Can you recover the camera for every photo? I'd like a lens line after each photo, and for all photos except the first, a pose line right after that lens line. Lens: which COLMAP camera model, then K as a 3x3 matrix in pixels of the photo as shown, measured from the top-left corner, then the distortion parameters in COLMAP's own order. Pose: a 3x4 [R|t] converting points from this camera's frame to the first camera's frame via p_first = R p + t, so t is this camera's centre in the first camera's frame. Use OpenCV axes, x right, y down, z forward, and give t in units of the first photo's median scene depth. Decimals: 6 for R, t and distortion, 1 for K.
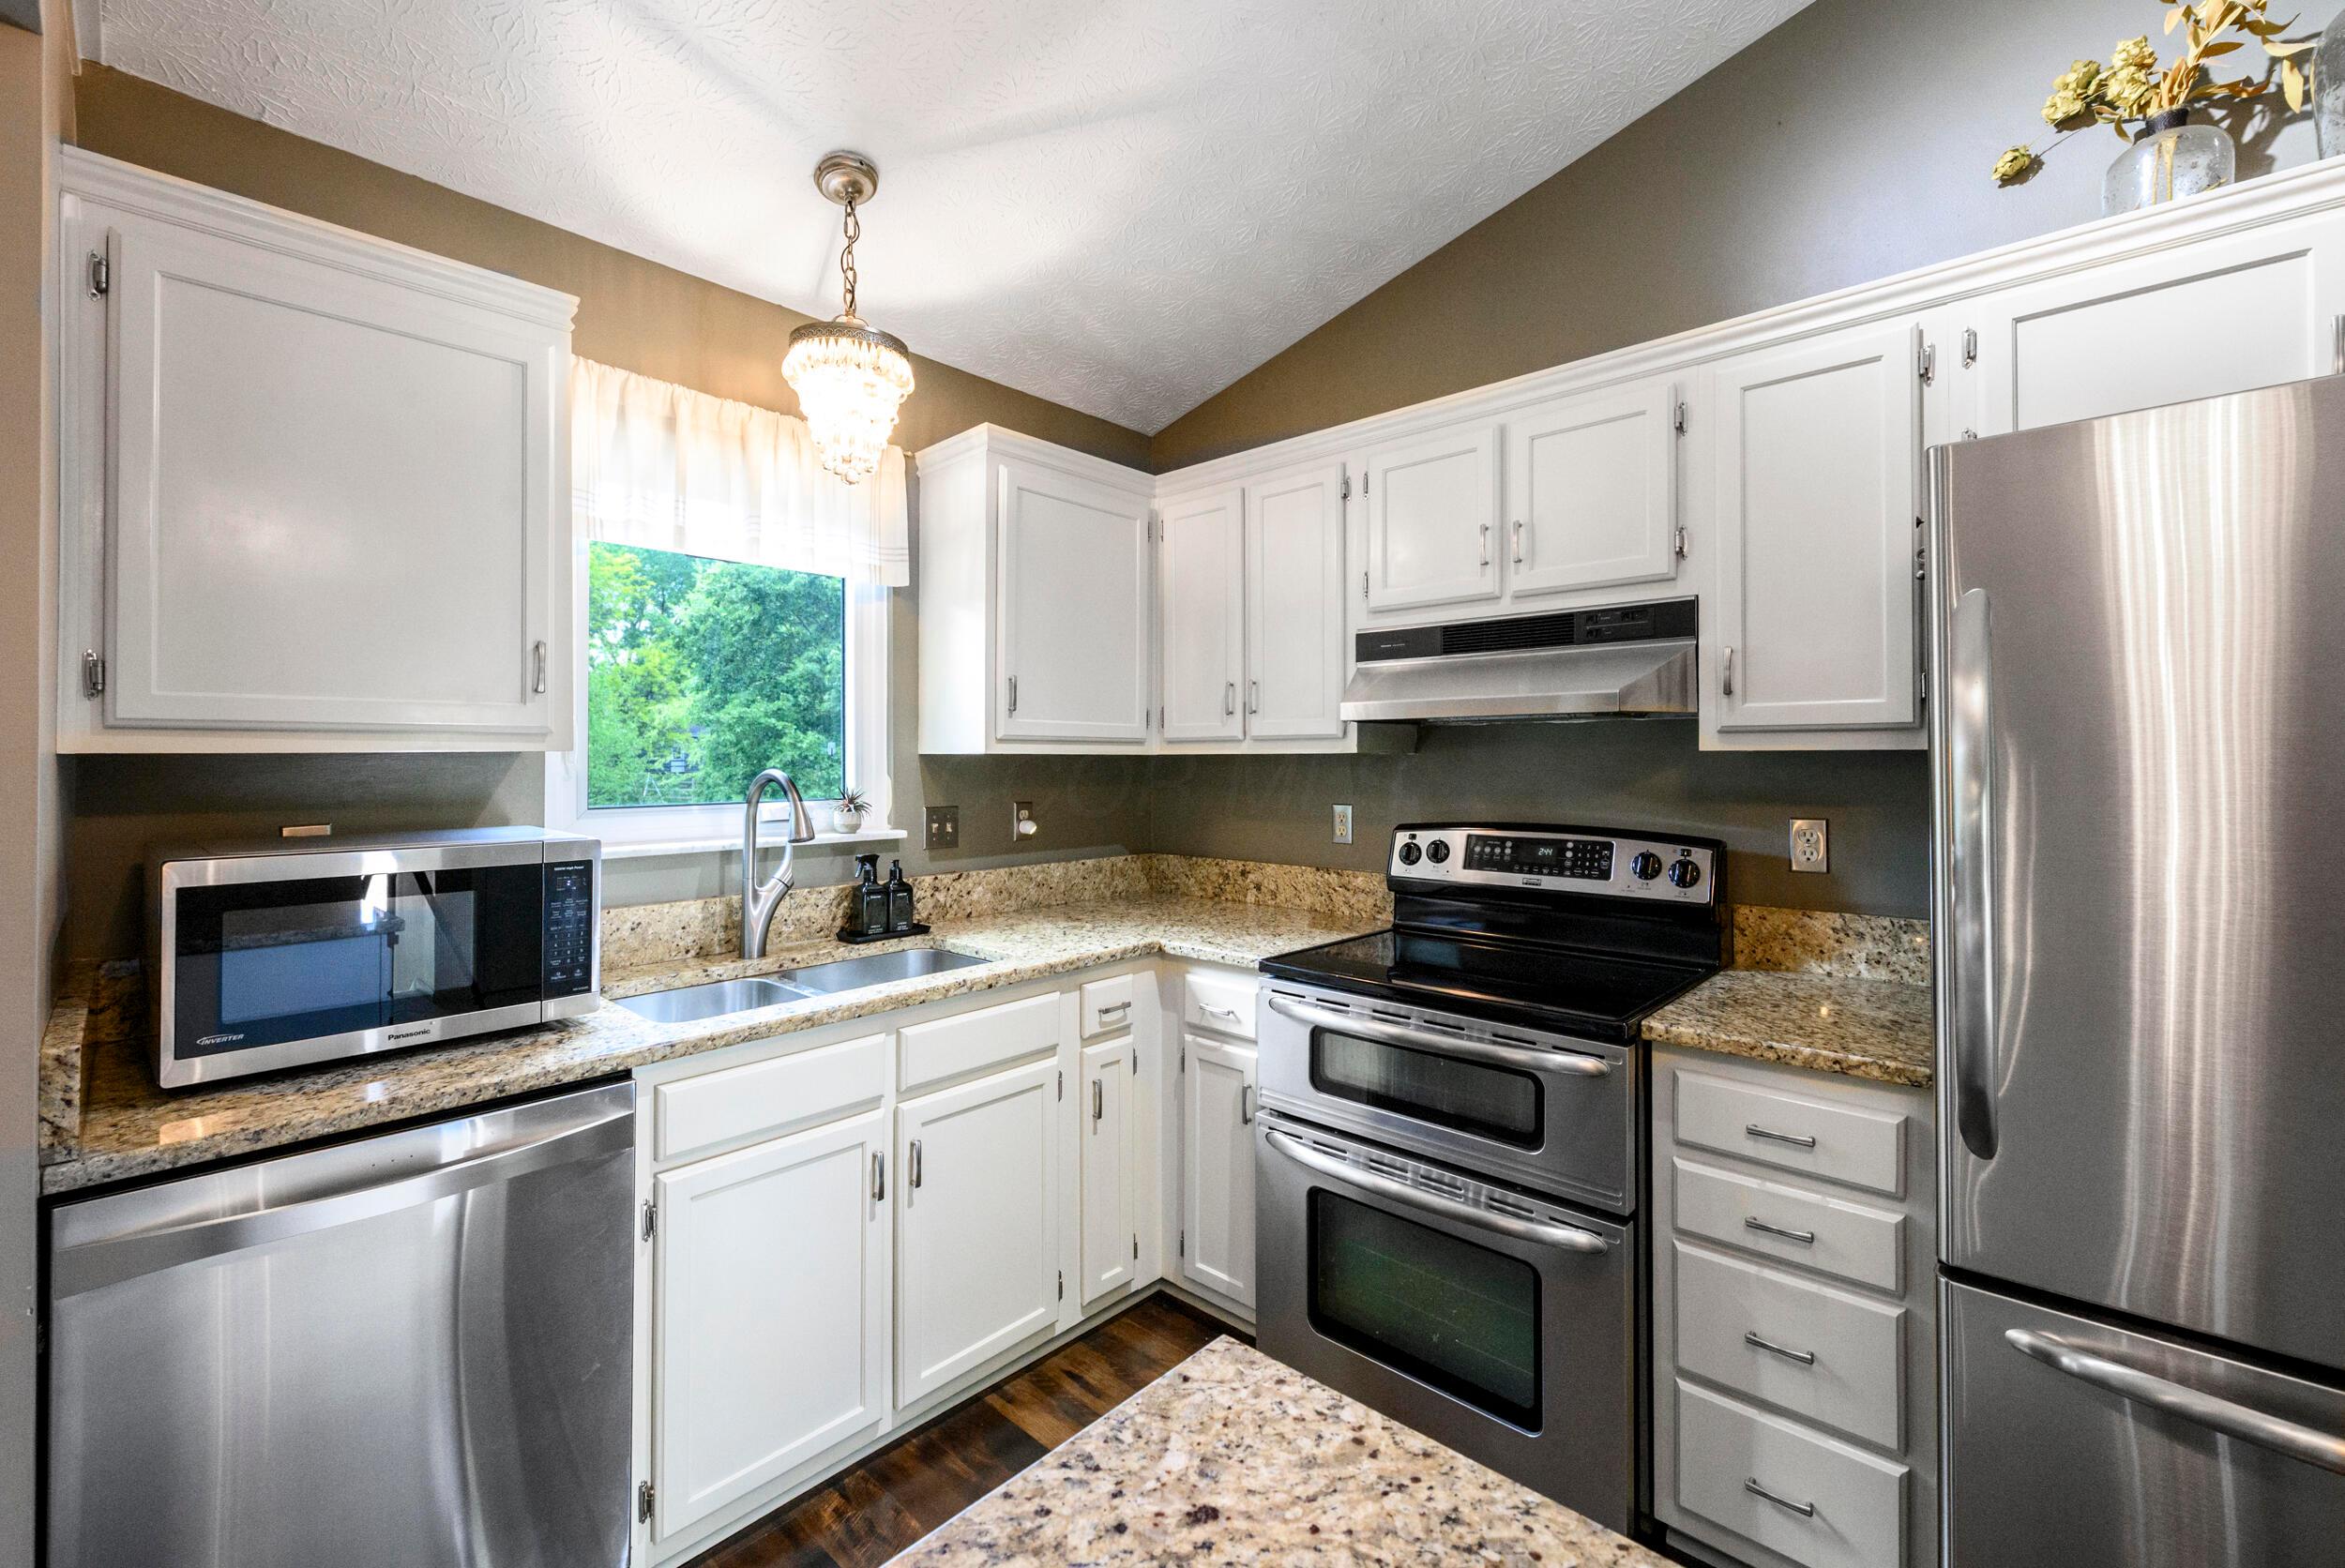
lens RADIAL K [[947.8, 0, 1168.0], [0, 947.8, 772.4], [0, 0, 1]] dist [0.003098, 0.000266]
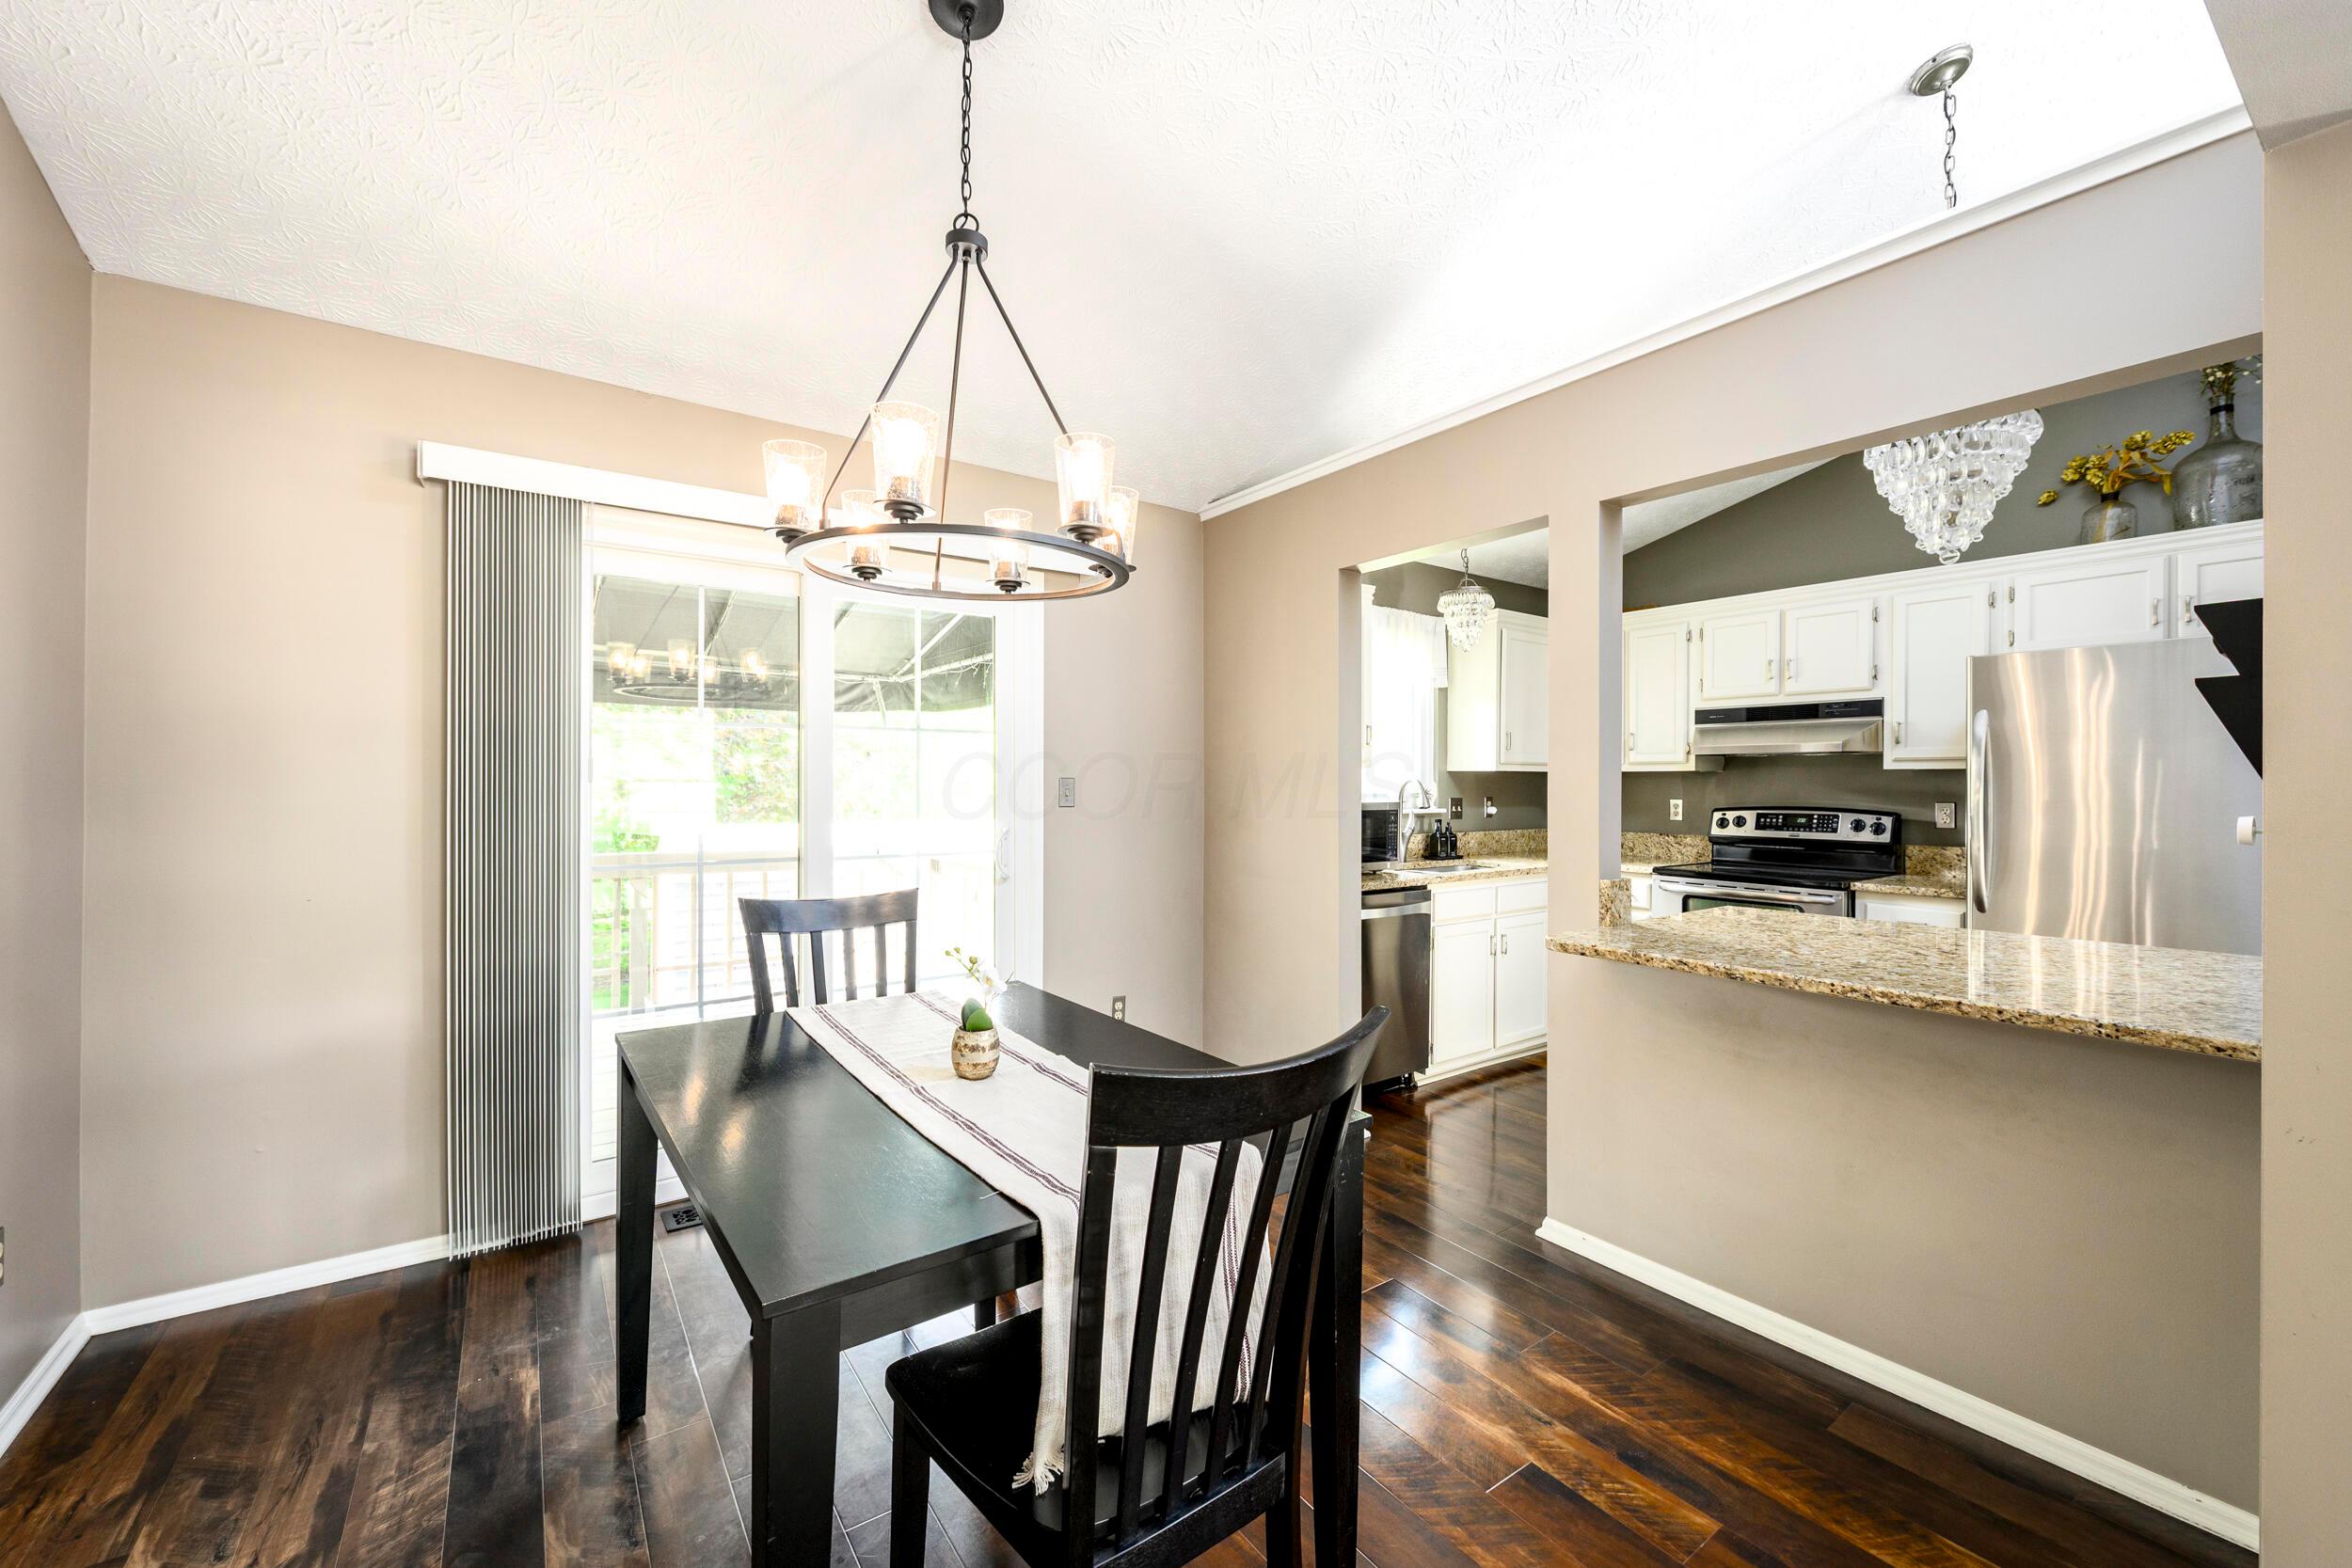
lens RADIAL K [[881.7, 0, 1209.3], [0, 881.7, 792.8], [0, 0, 1]] dist [0.000955, 0.000031]
pose [[0.981611, 0.006943, -0.190763, -0.467081], [-0.007155, 0.999974, -0.000425, 0.035780], [0.190756, 0.001782, 0.981636, -1.048732]]
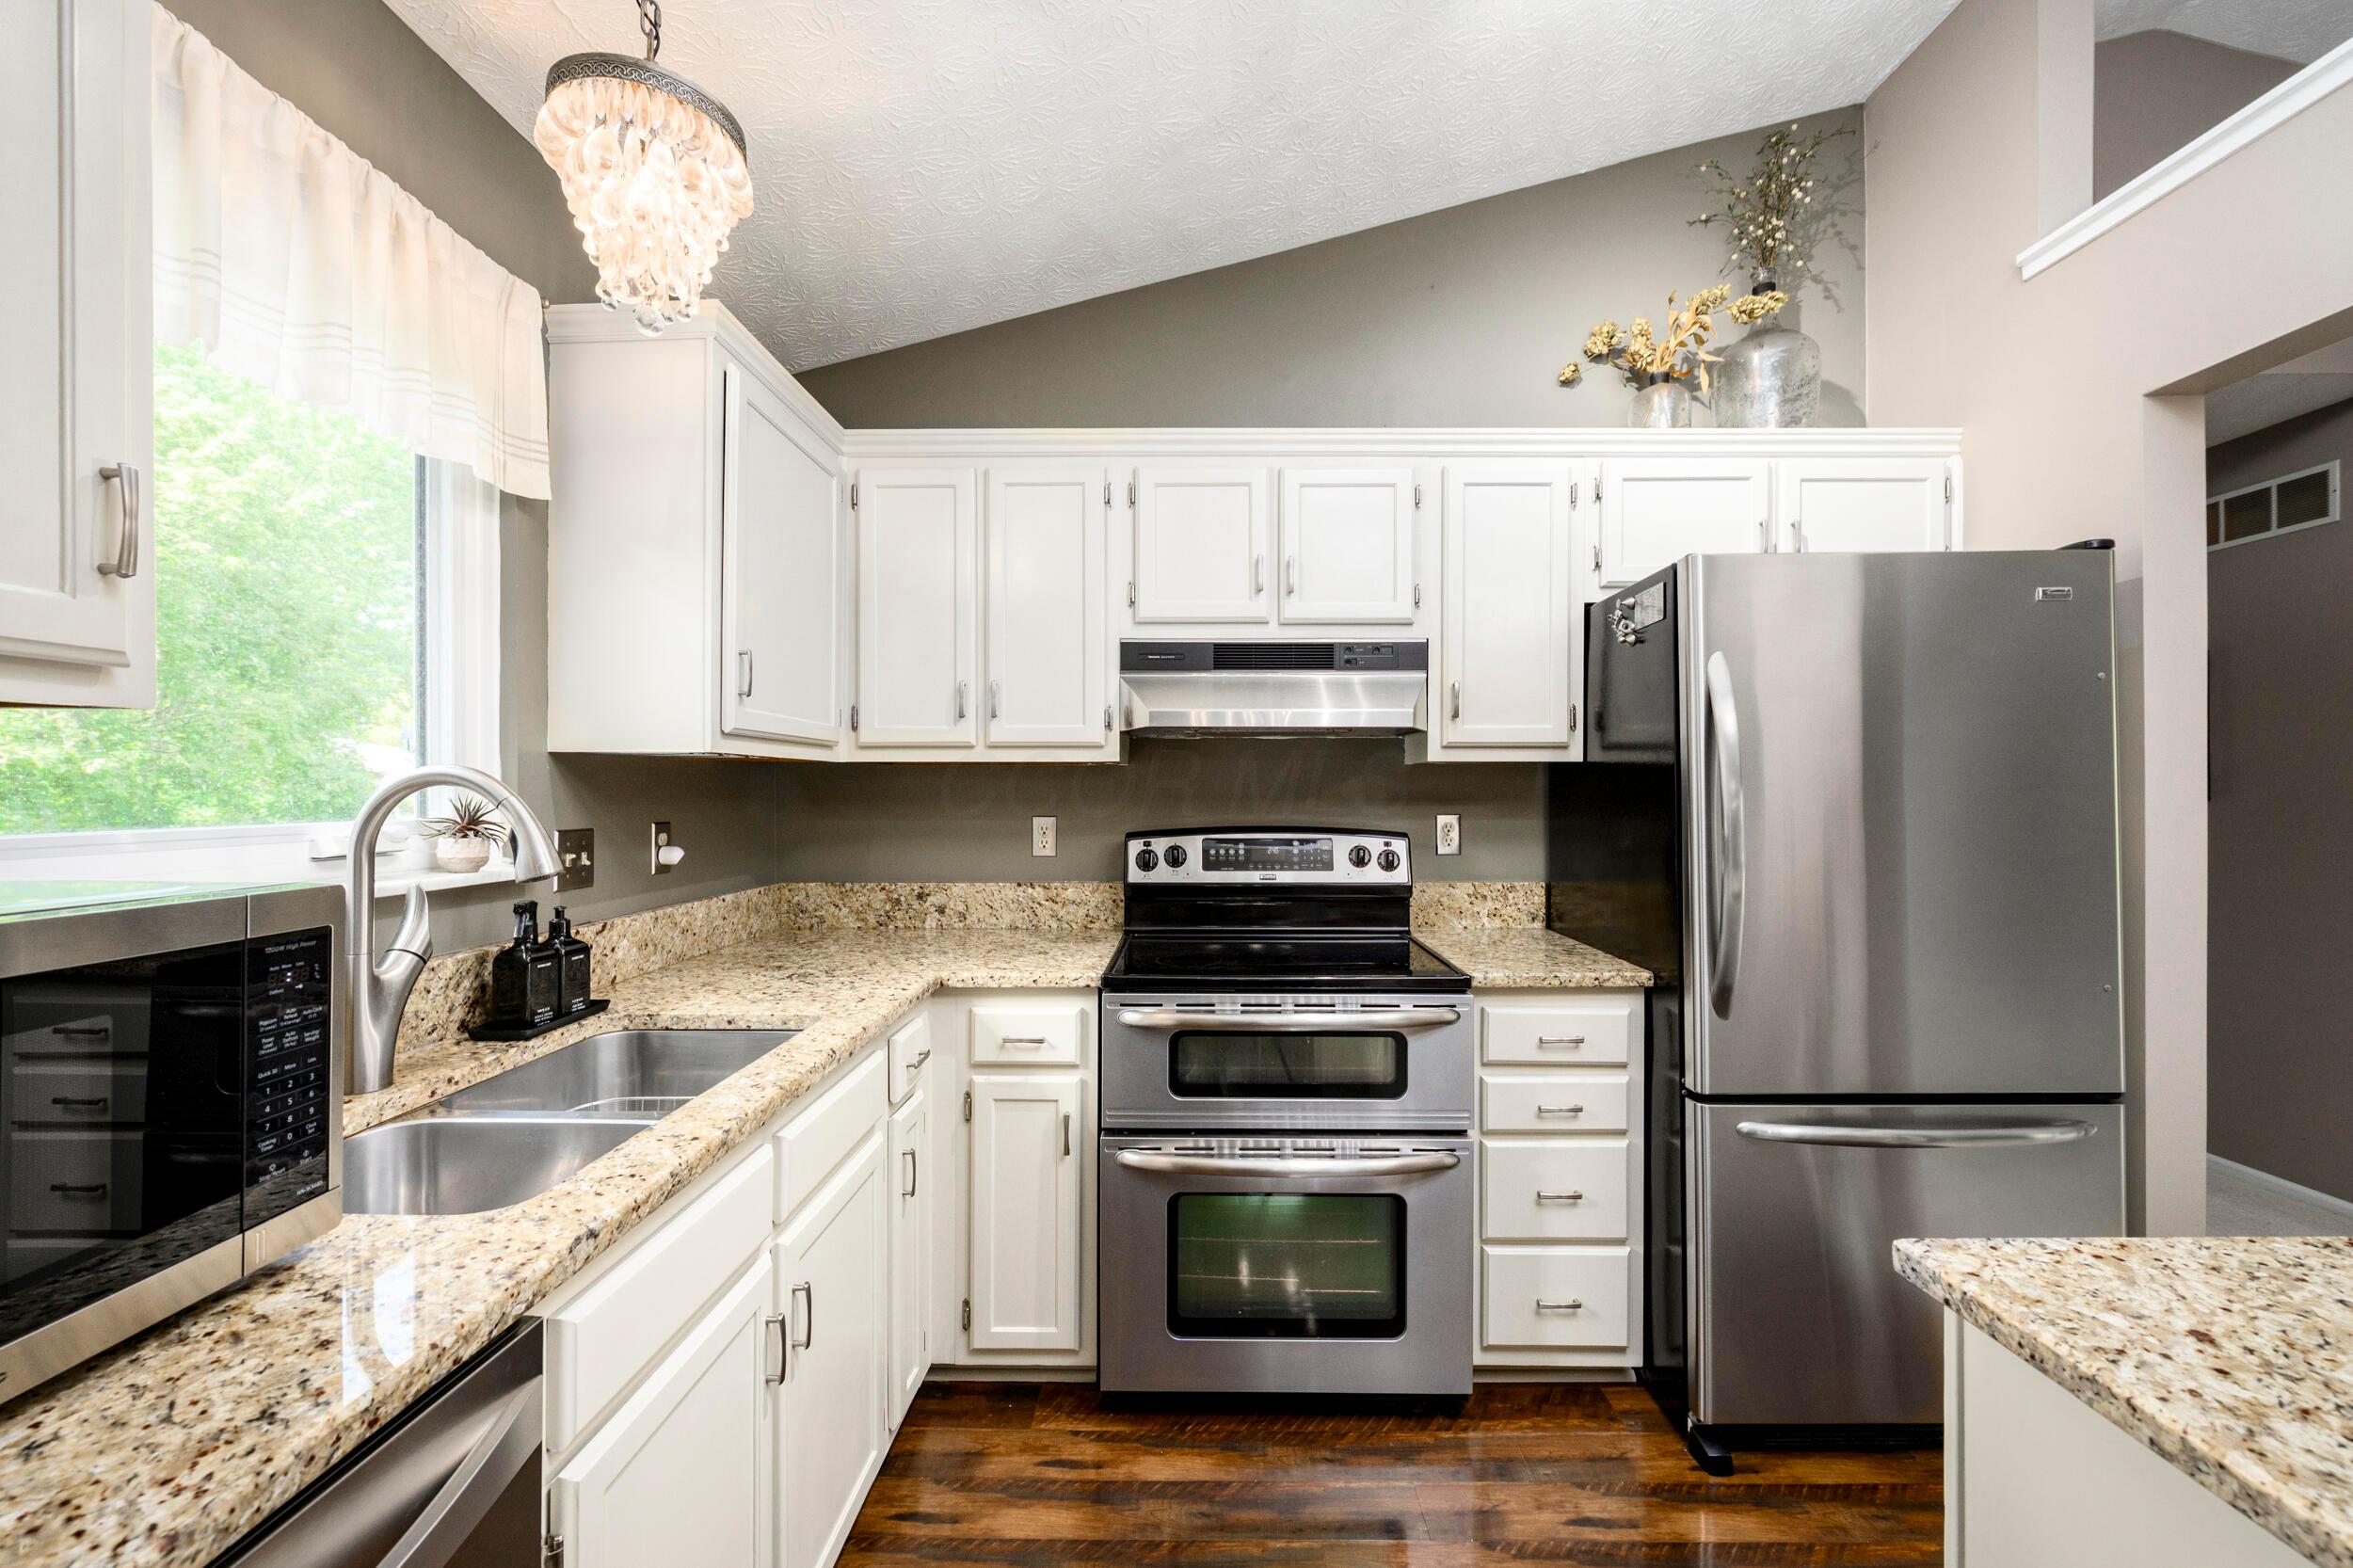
lens RADIAL K [[923.1, 0, 1179.2], [0, 923.1, 805.8], [0, 0, 1]] dist [-0.000457, -0.000170]
pose [[0.749608, -0.010995, 0.661791, -0.422155], [0.007106, 0.999938, 0.008563, 0.019506], [-0.661844, -0.001716, 0.749639, 0.240547]]
